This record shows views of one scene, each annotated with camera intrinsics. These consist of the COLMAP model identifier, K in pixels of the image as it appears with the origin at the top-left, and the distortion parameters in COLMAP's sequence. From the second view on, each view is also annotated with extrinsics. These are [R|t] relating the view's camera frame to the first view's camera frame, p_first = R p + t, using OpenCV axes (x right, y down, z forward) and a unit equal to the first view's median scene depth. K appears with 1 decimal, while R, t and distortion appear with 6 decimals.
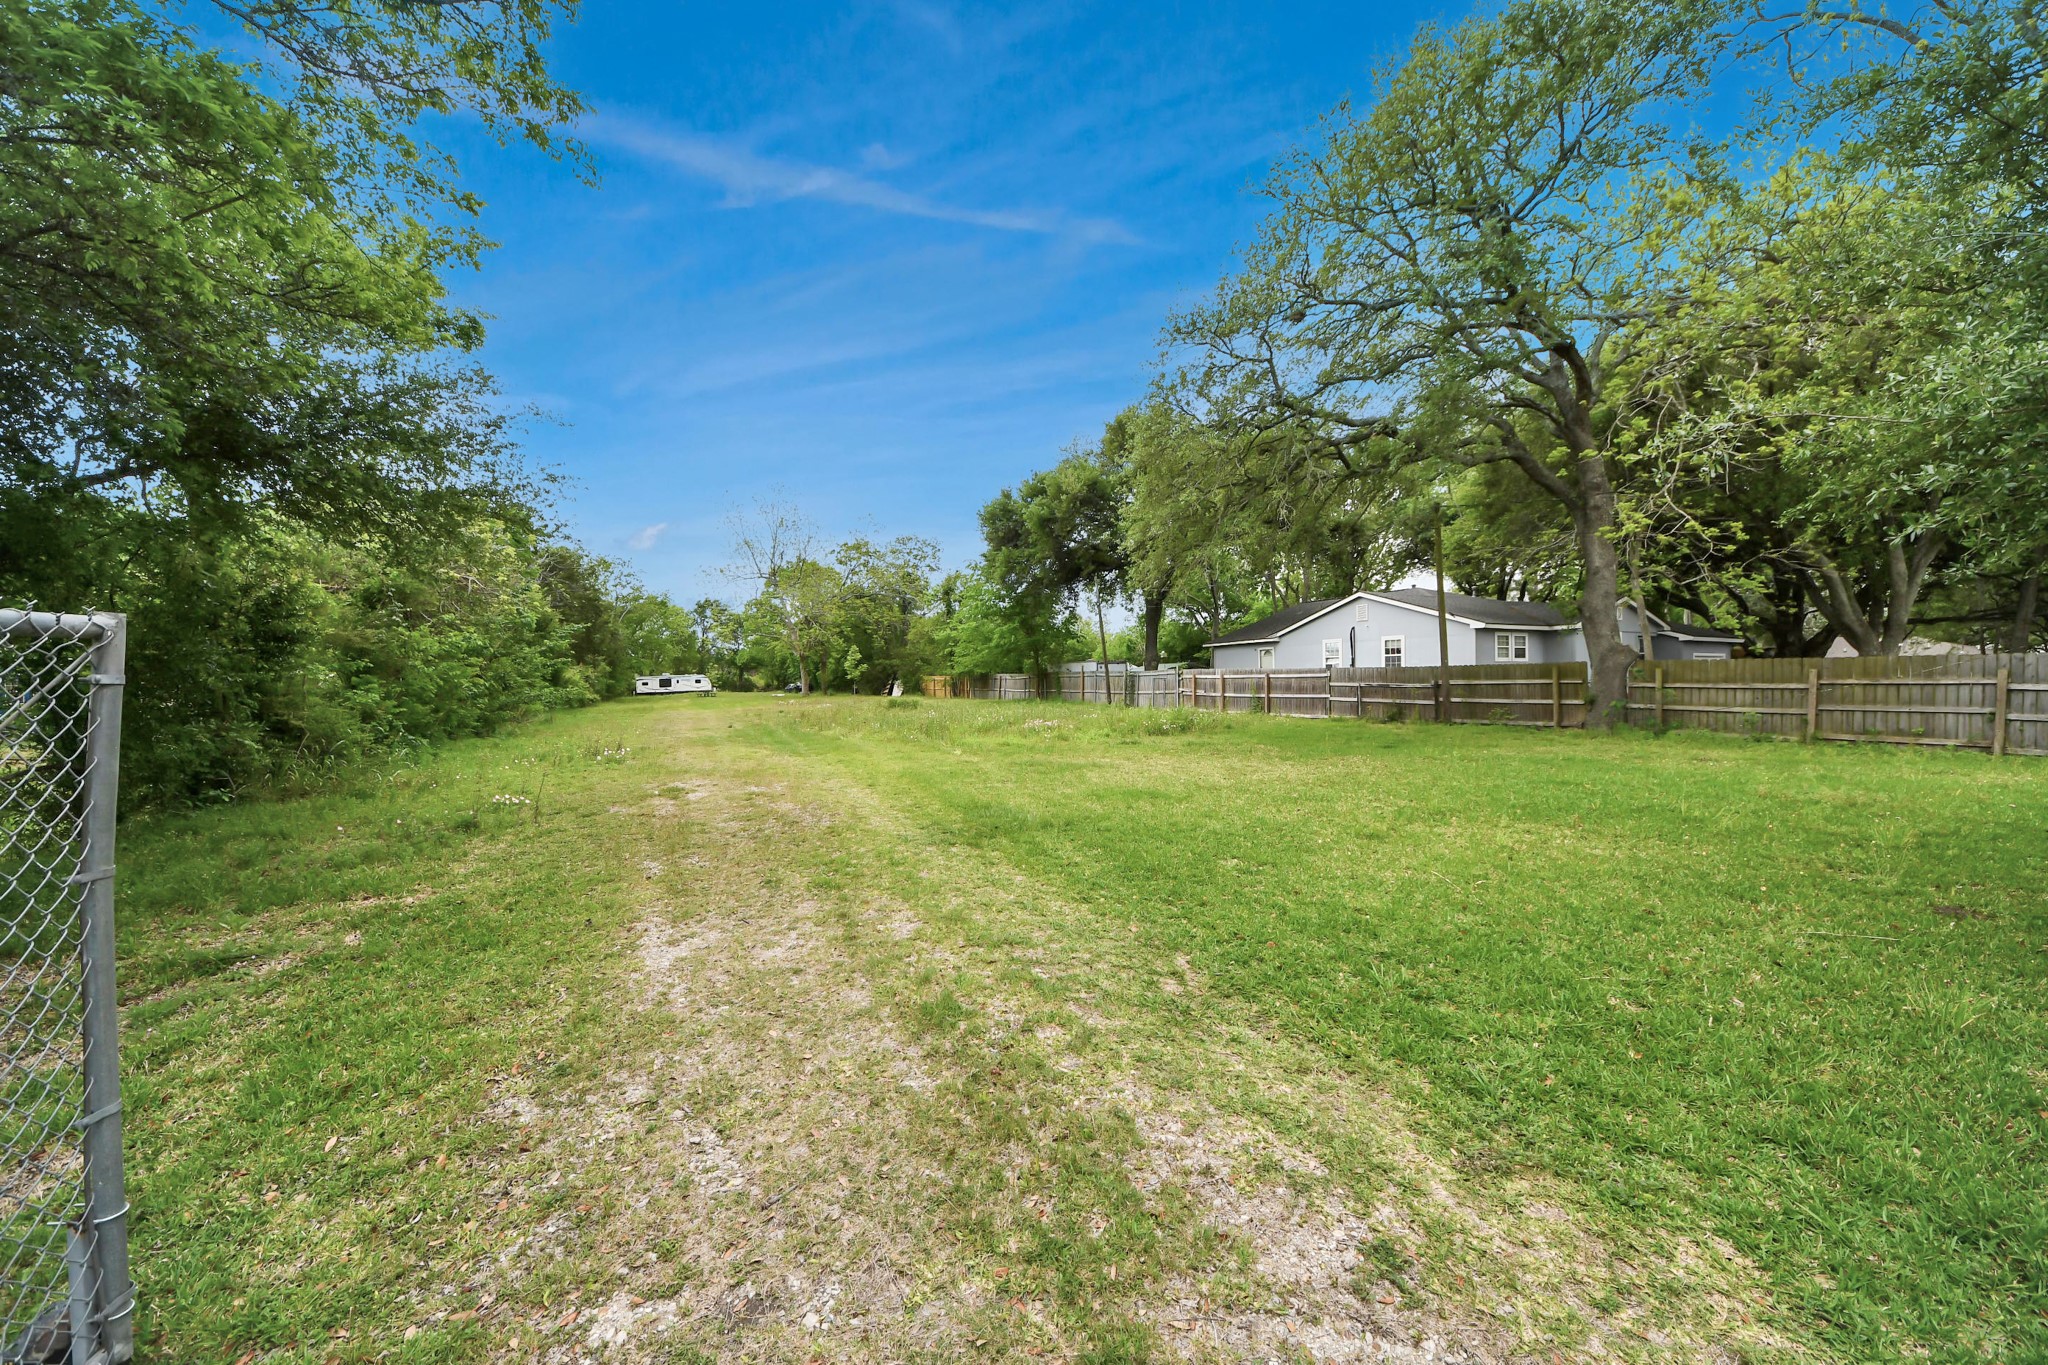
lens RADIAL K [[727.7, 0, 1016.9], [0, 727.7, 670.8], [0, 0, 1]] dist [0.032945, -0.022692]
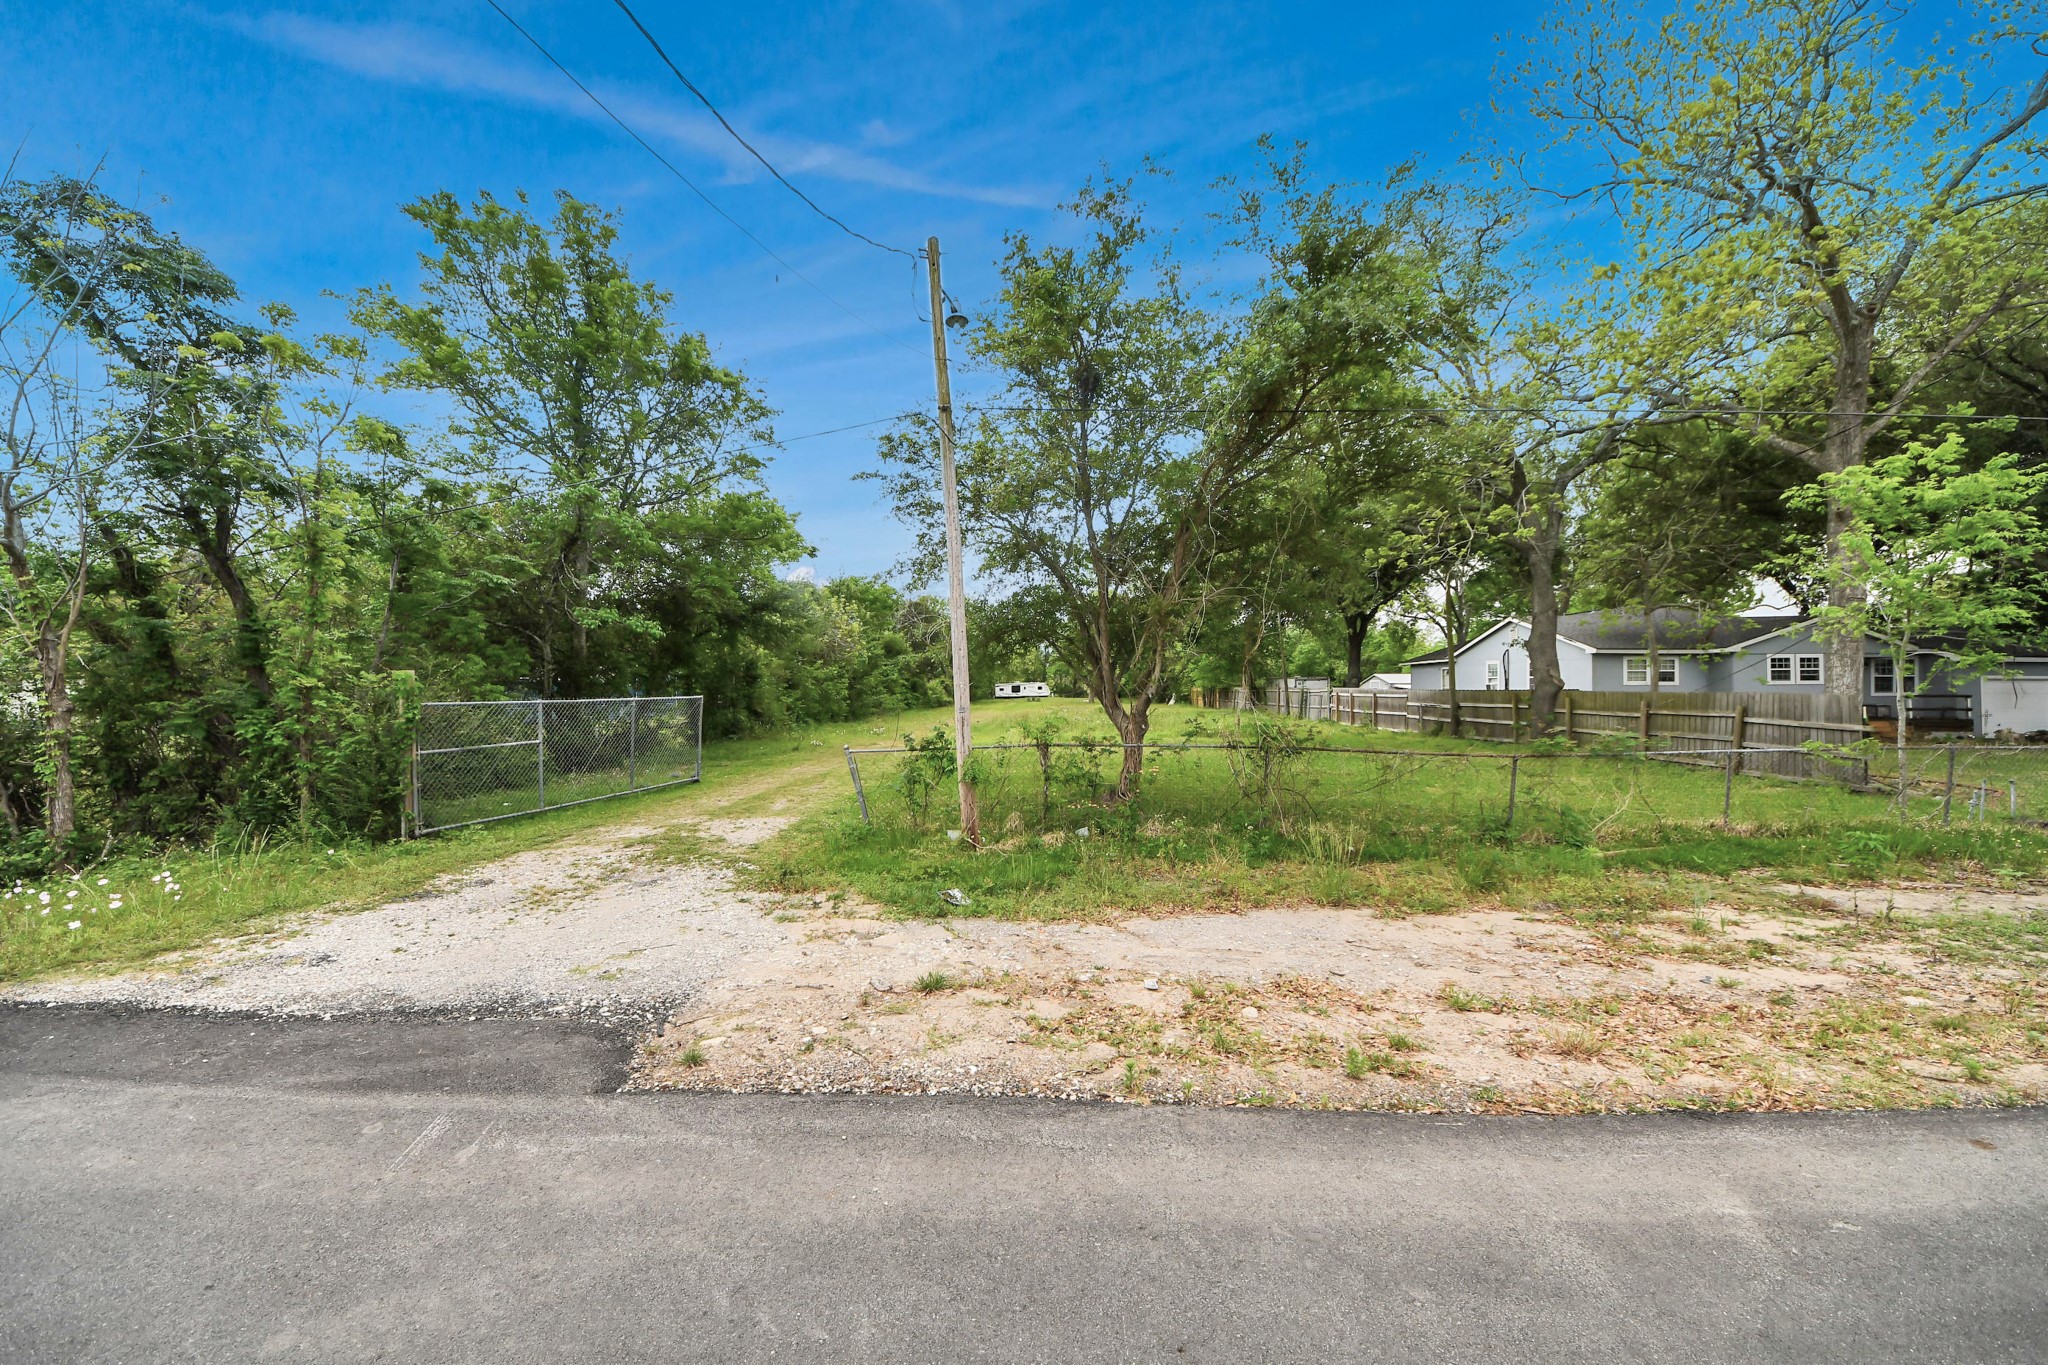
lens RADIAL K [[725.5, 0, 1014.0], [0, 725.5, 655.1], [0, 0, 1]] dist [0.015382, -0.012728]
pose [[0.880011, -0.007920, -0.474887, 0.299087], [-0.006799, 0.999548, -0.029269, -0.014693], [0.474904, 0.028986, 0.879560, -0.234287]]
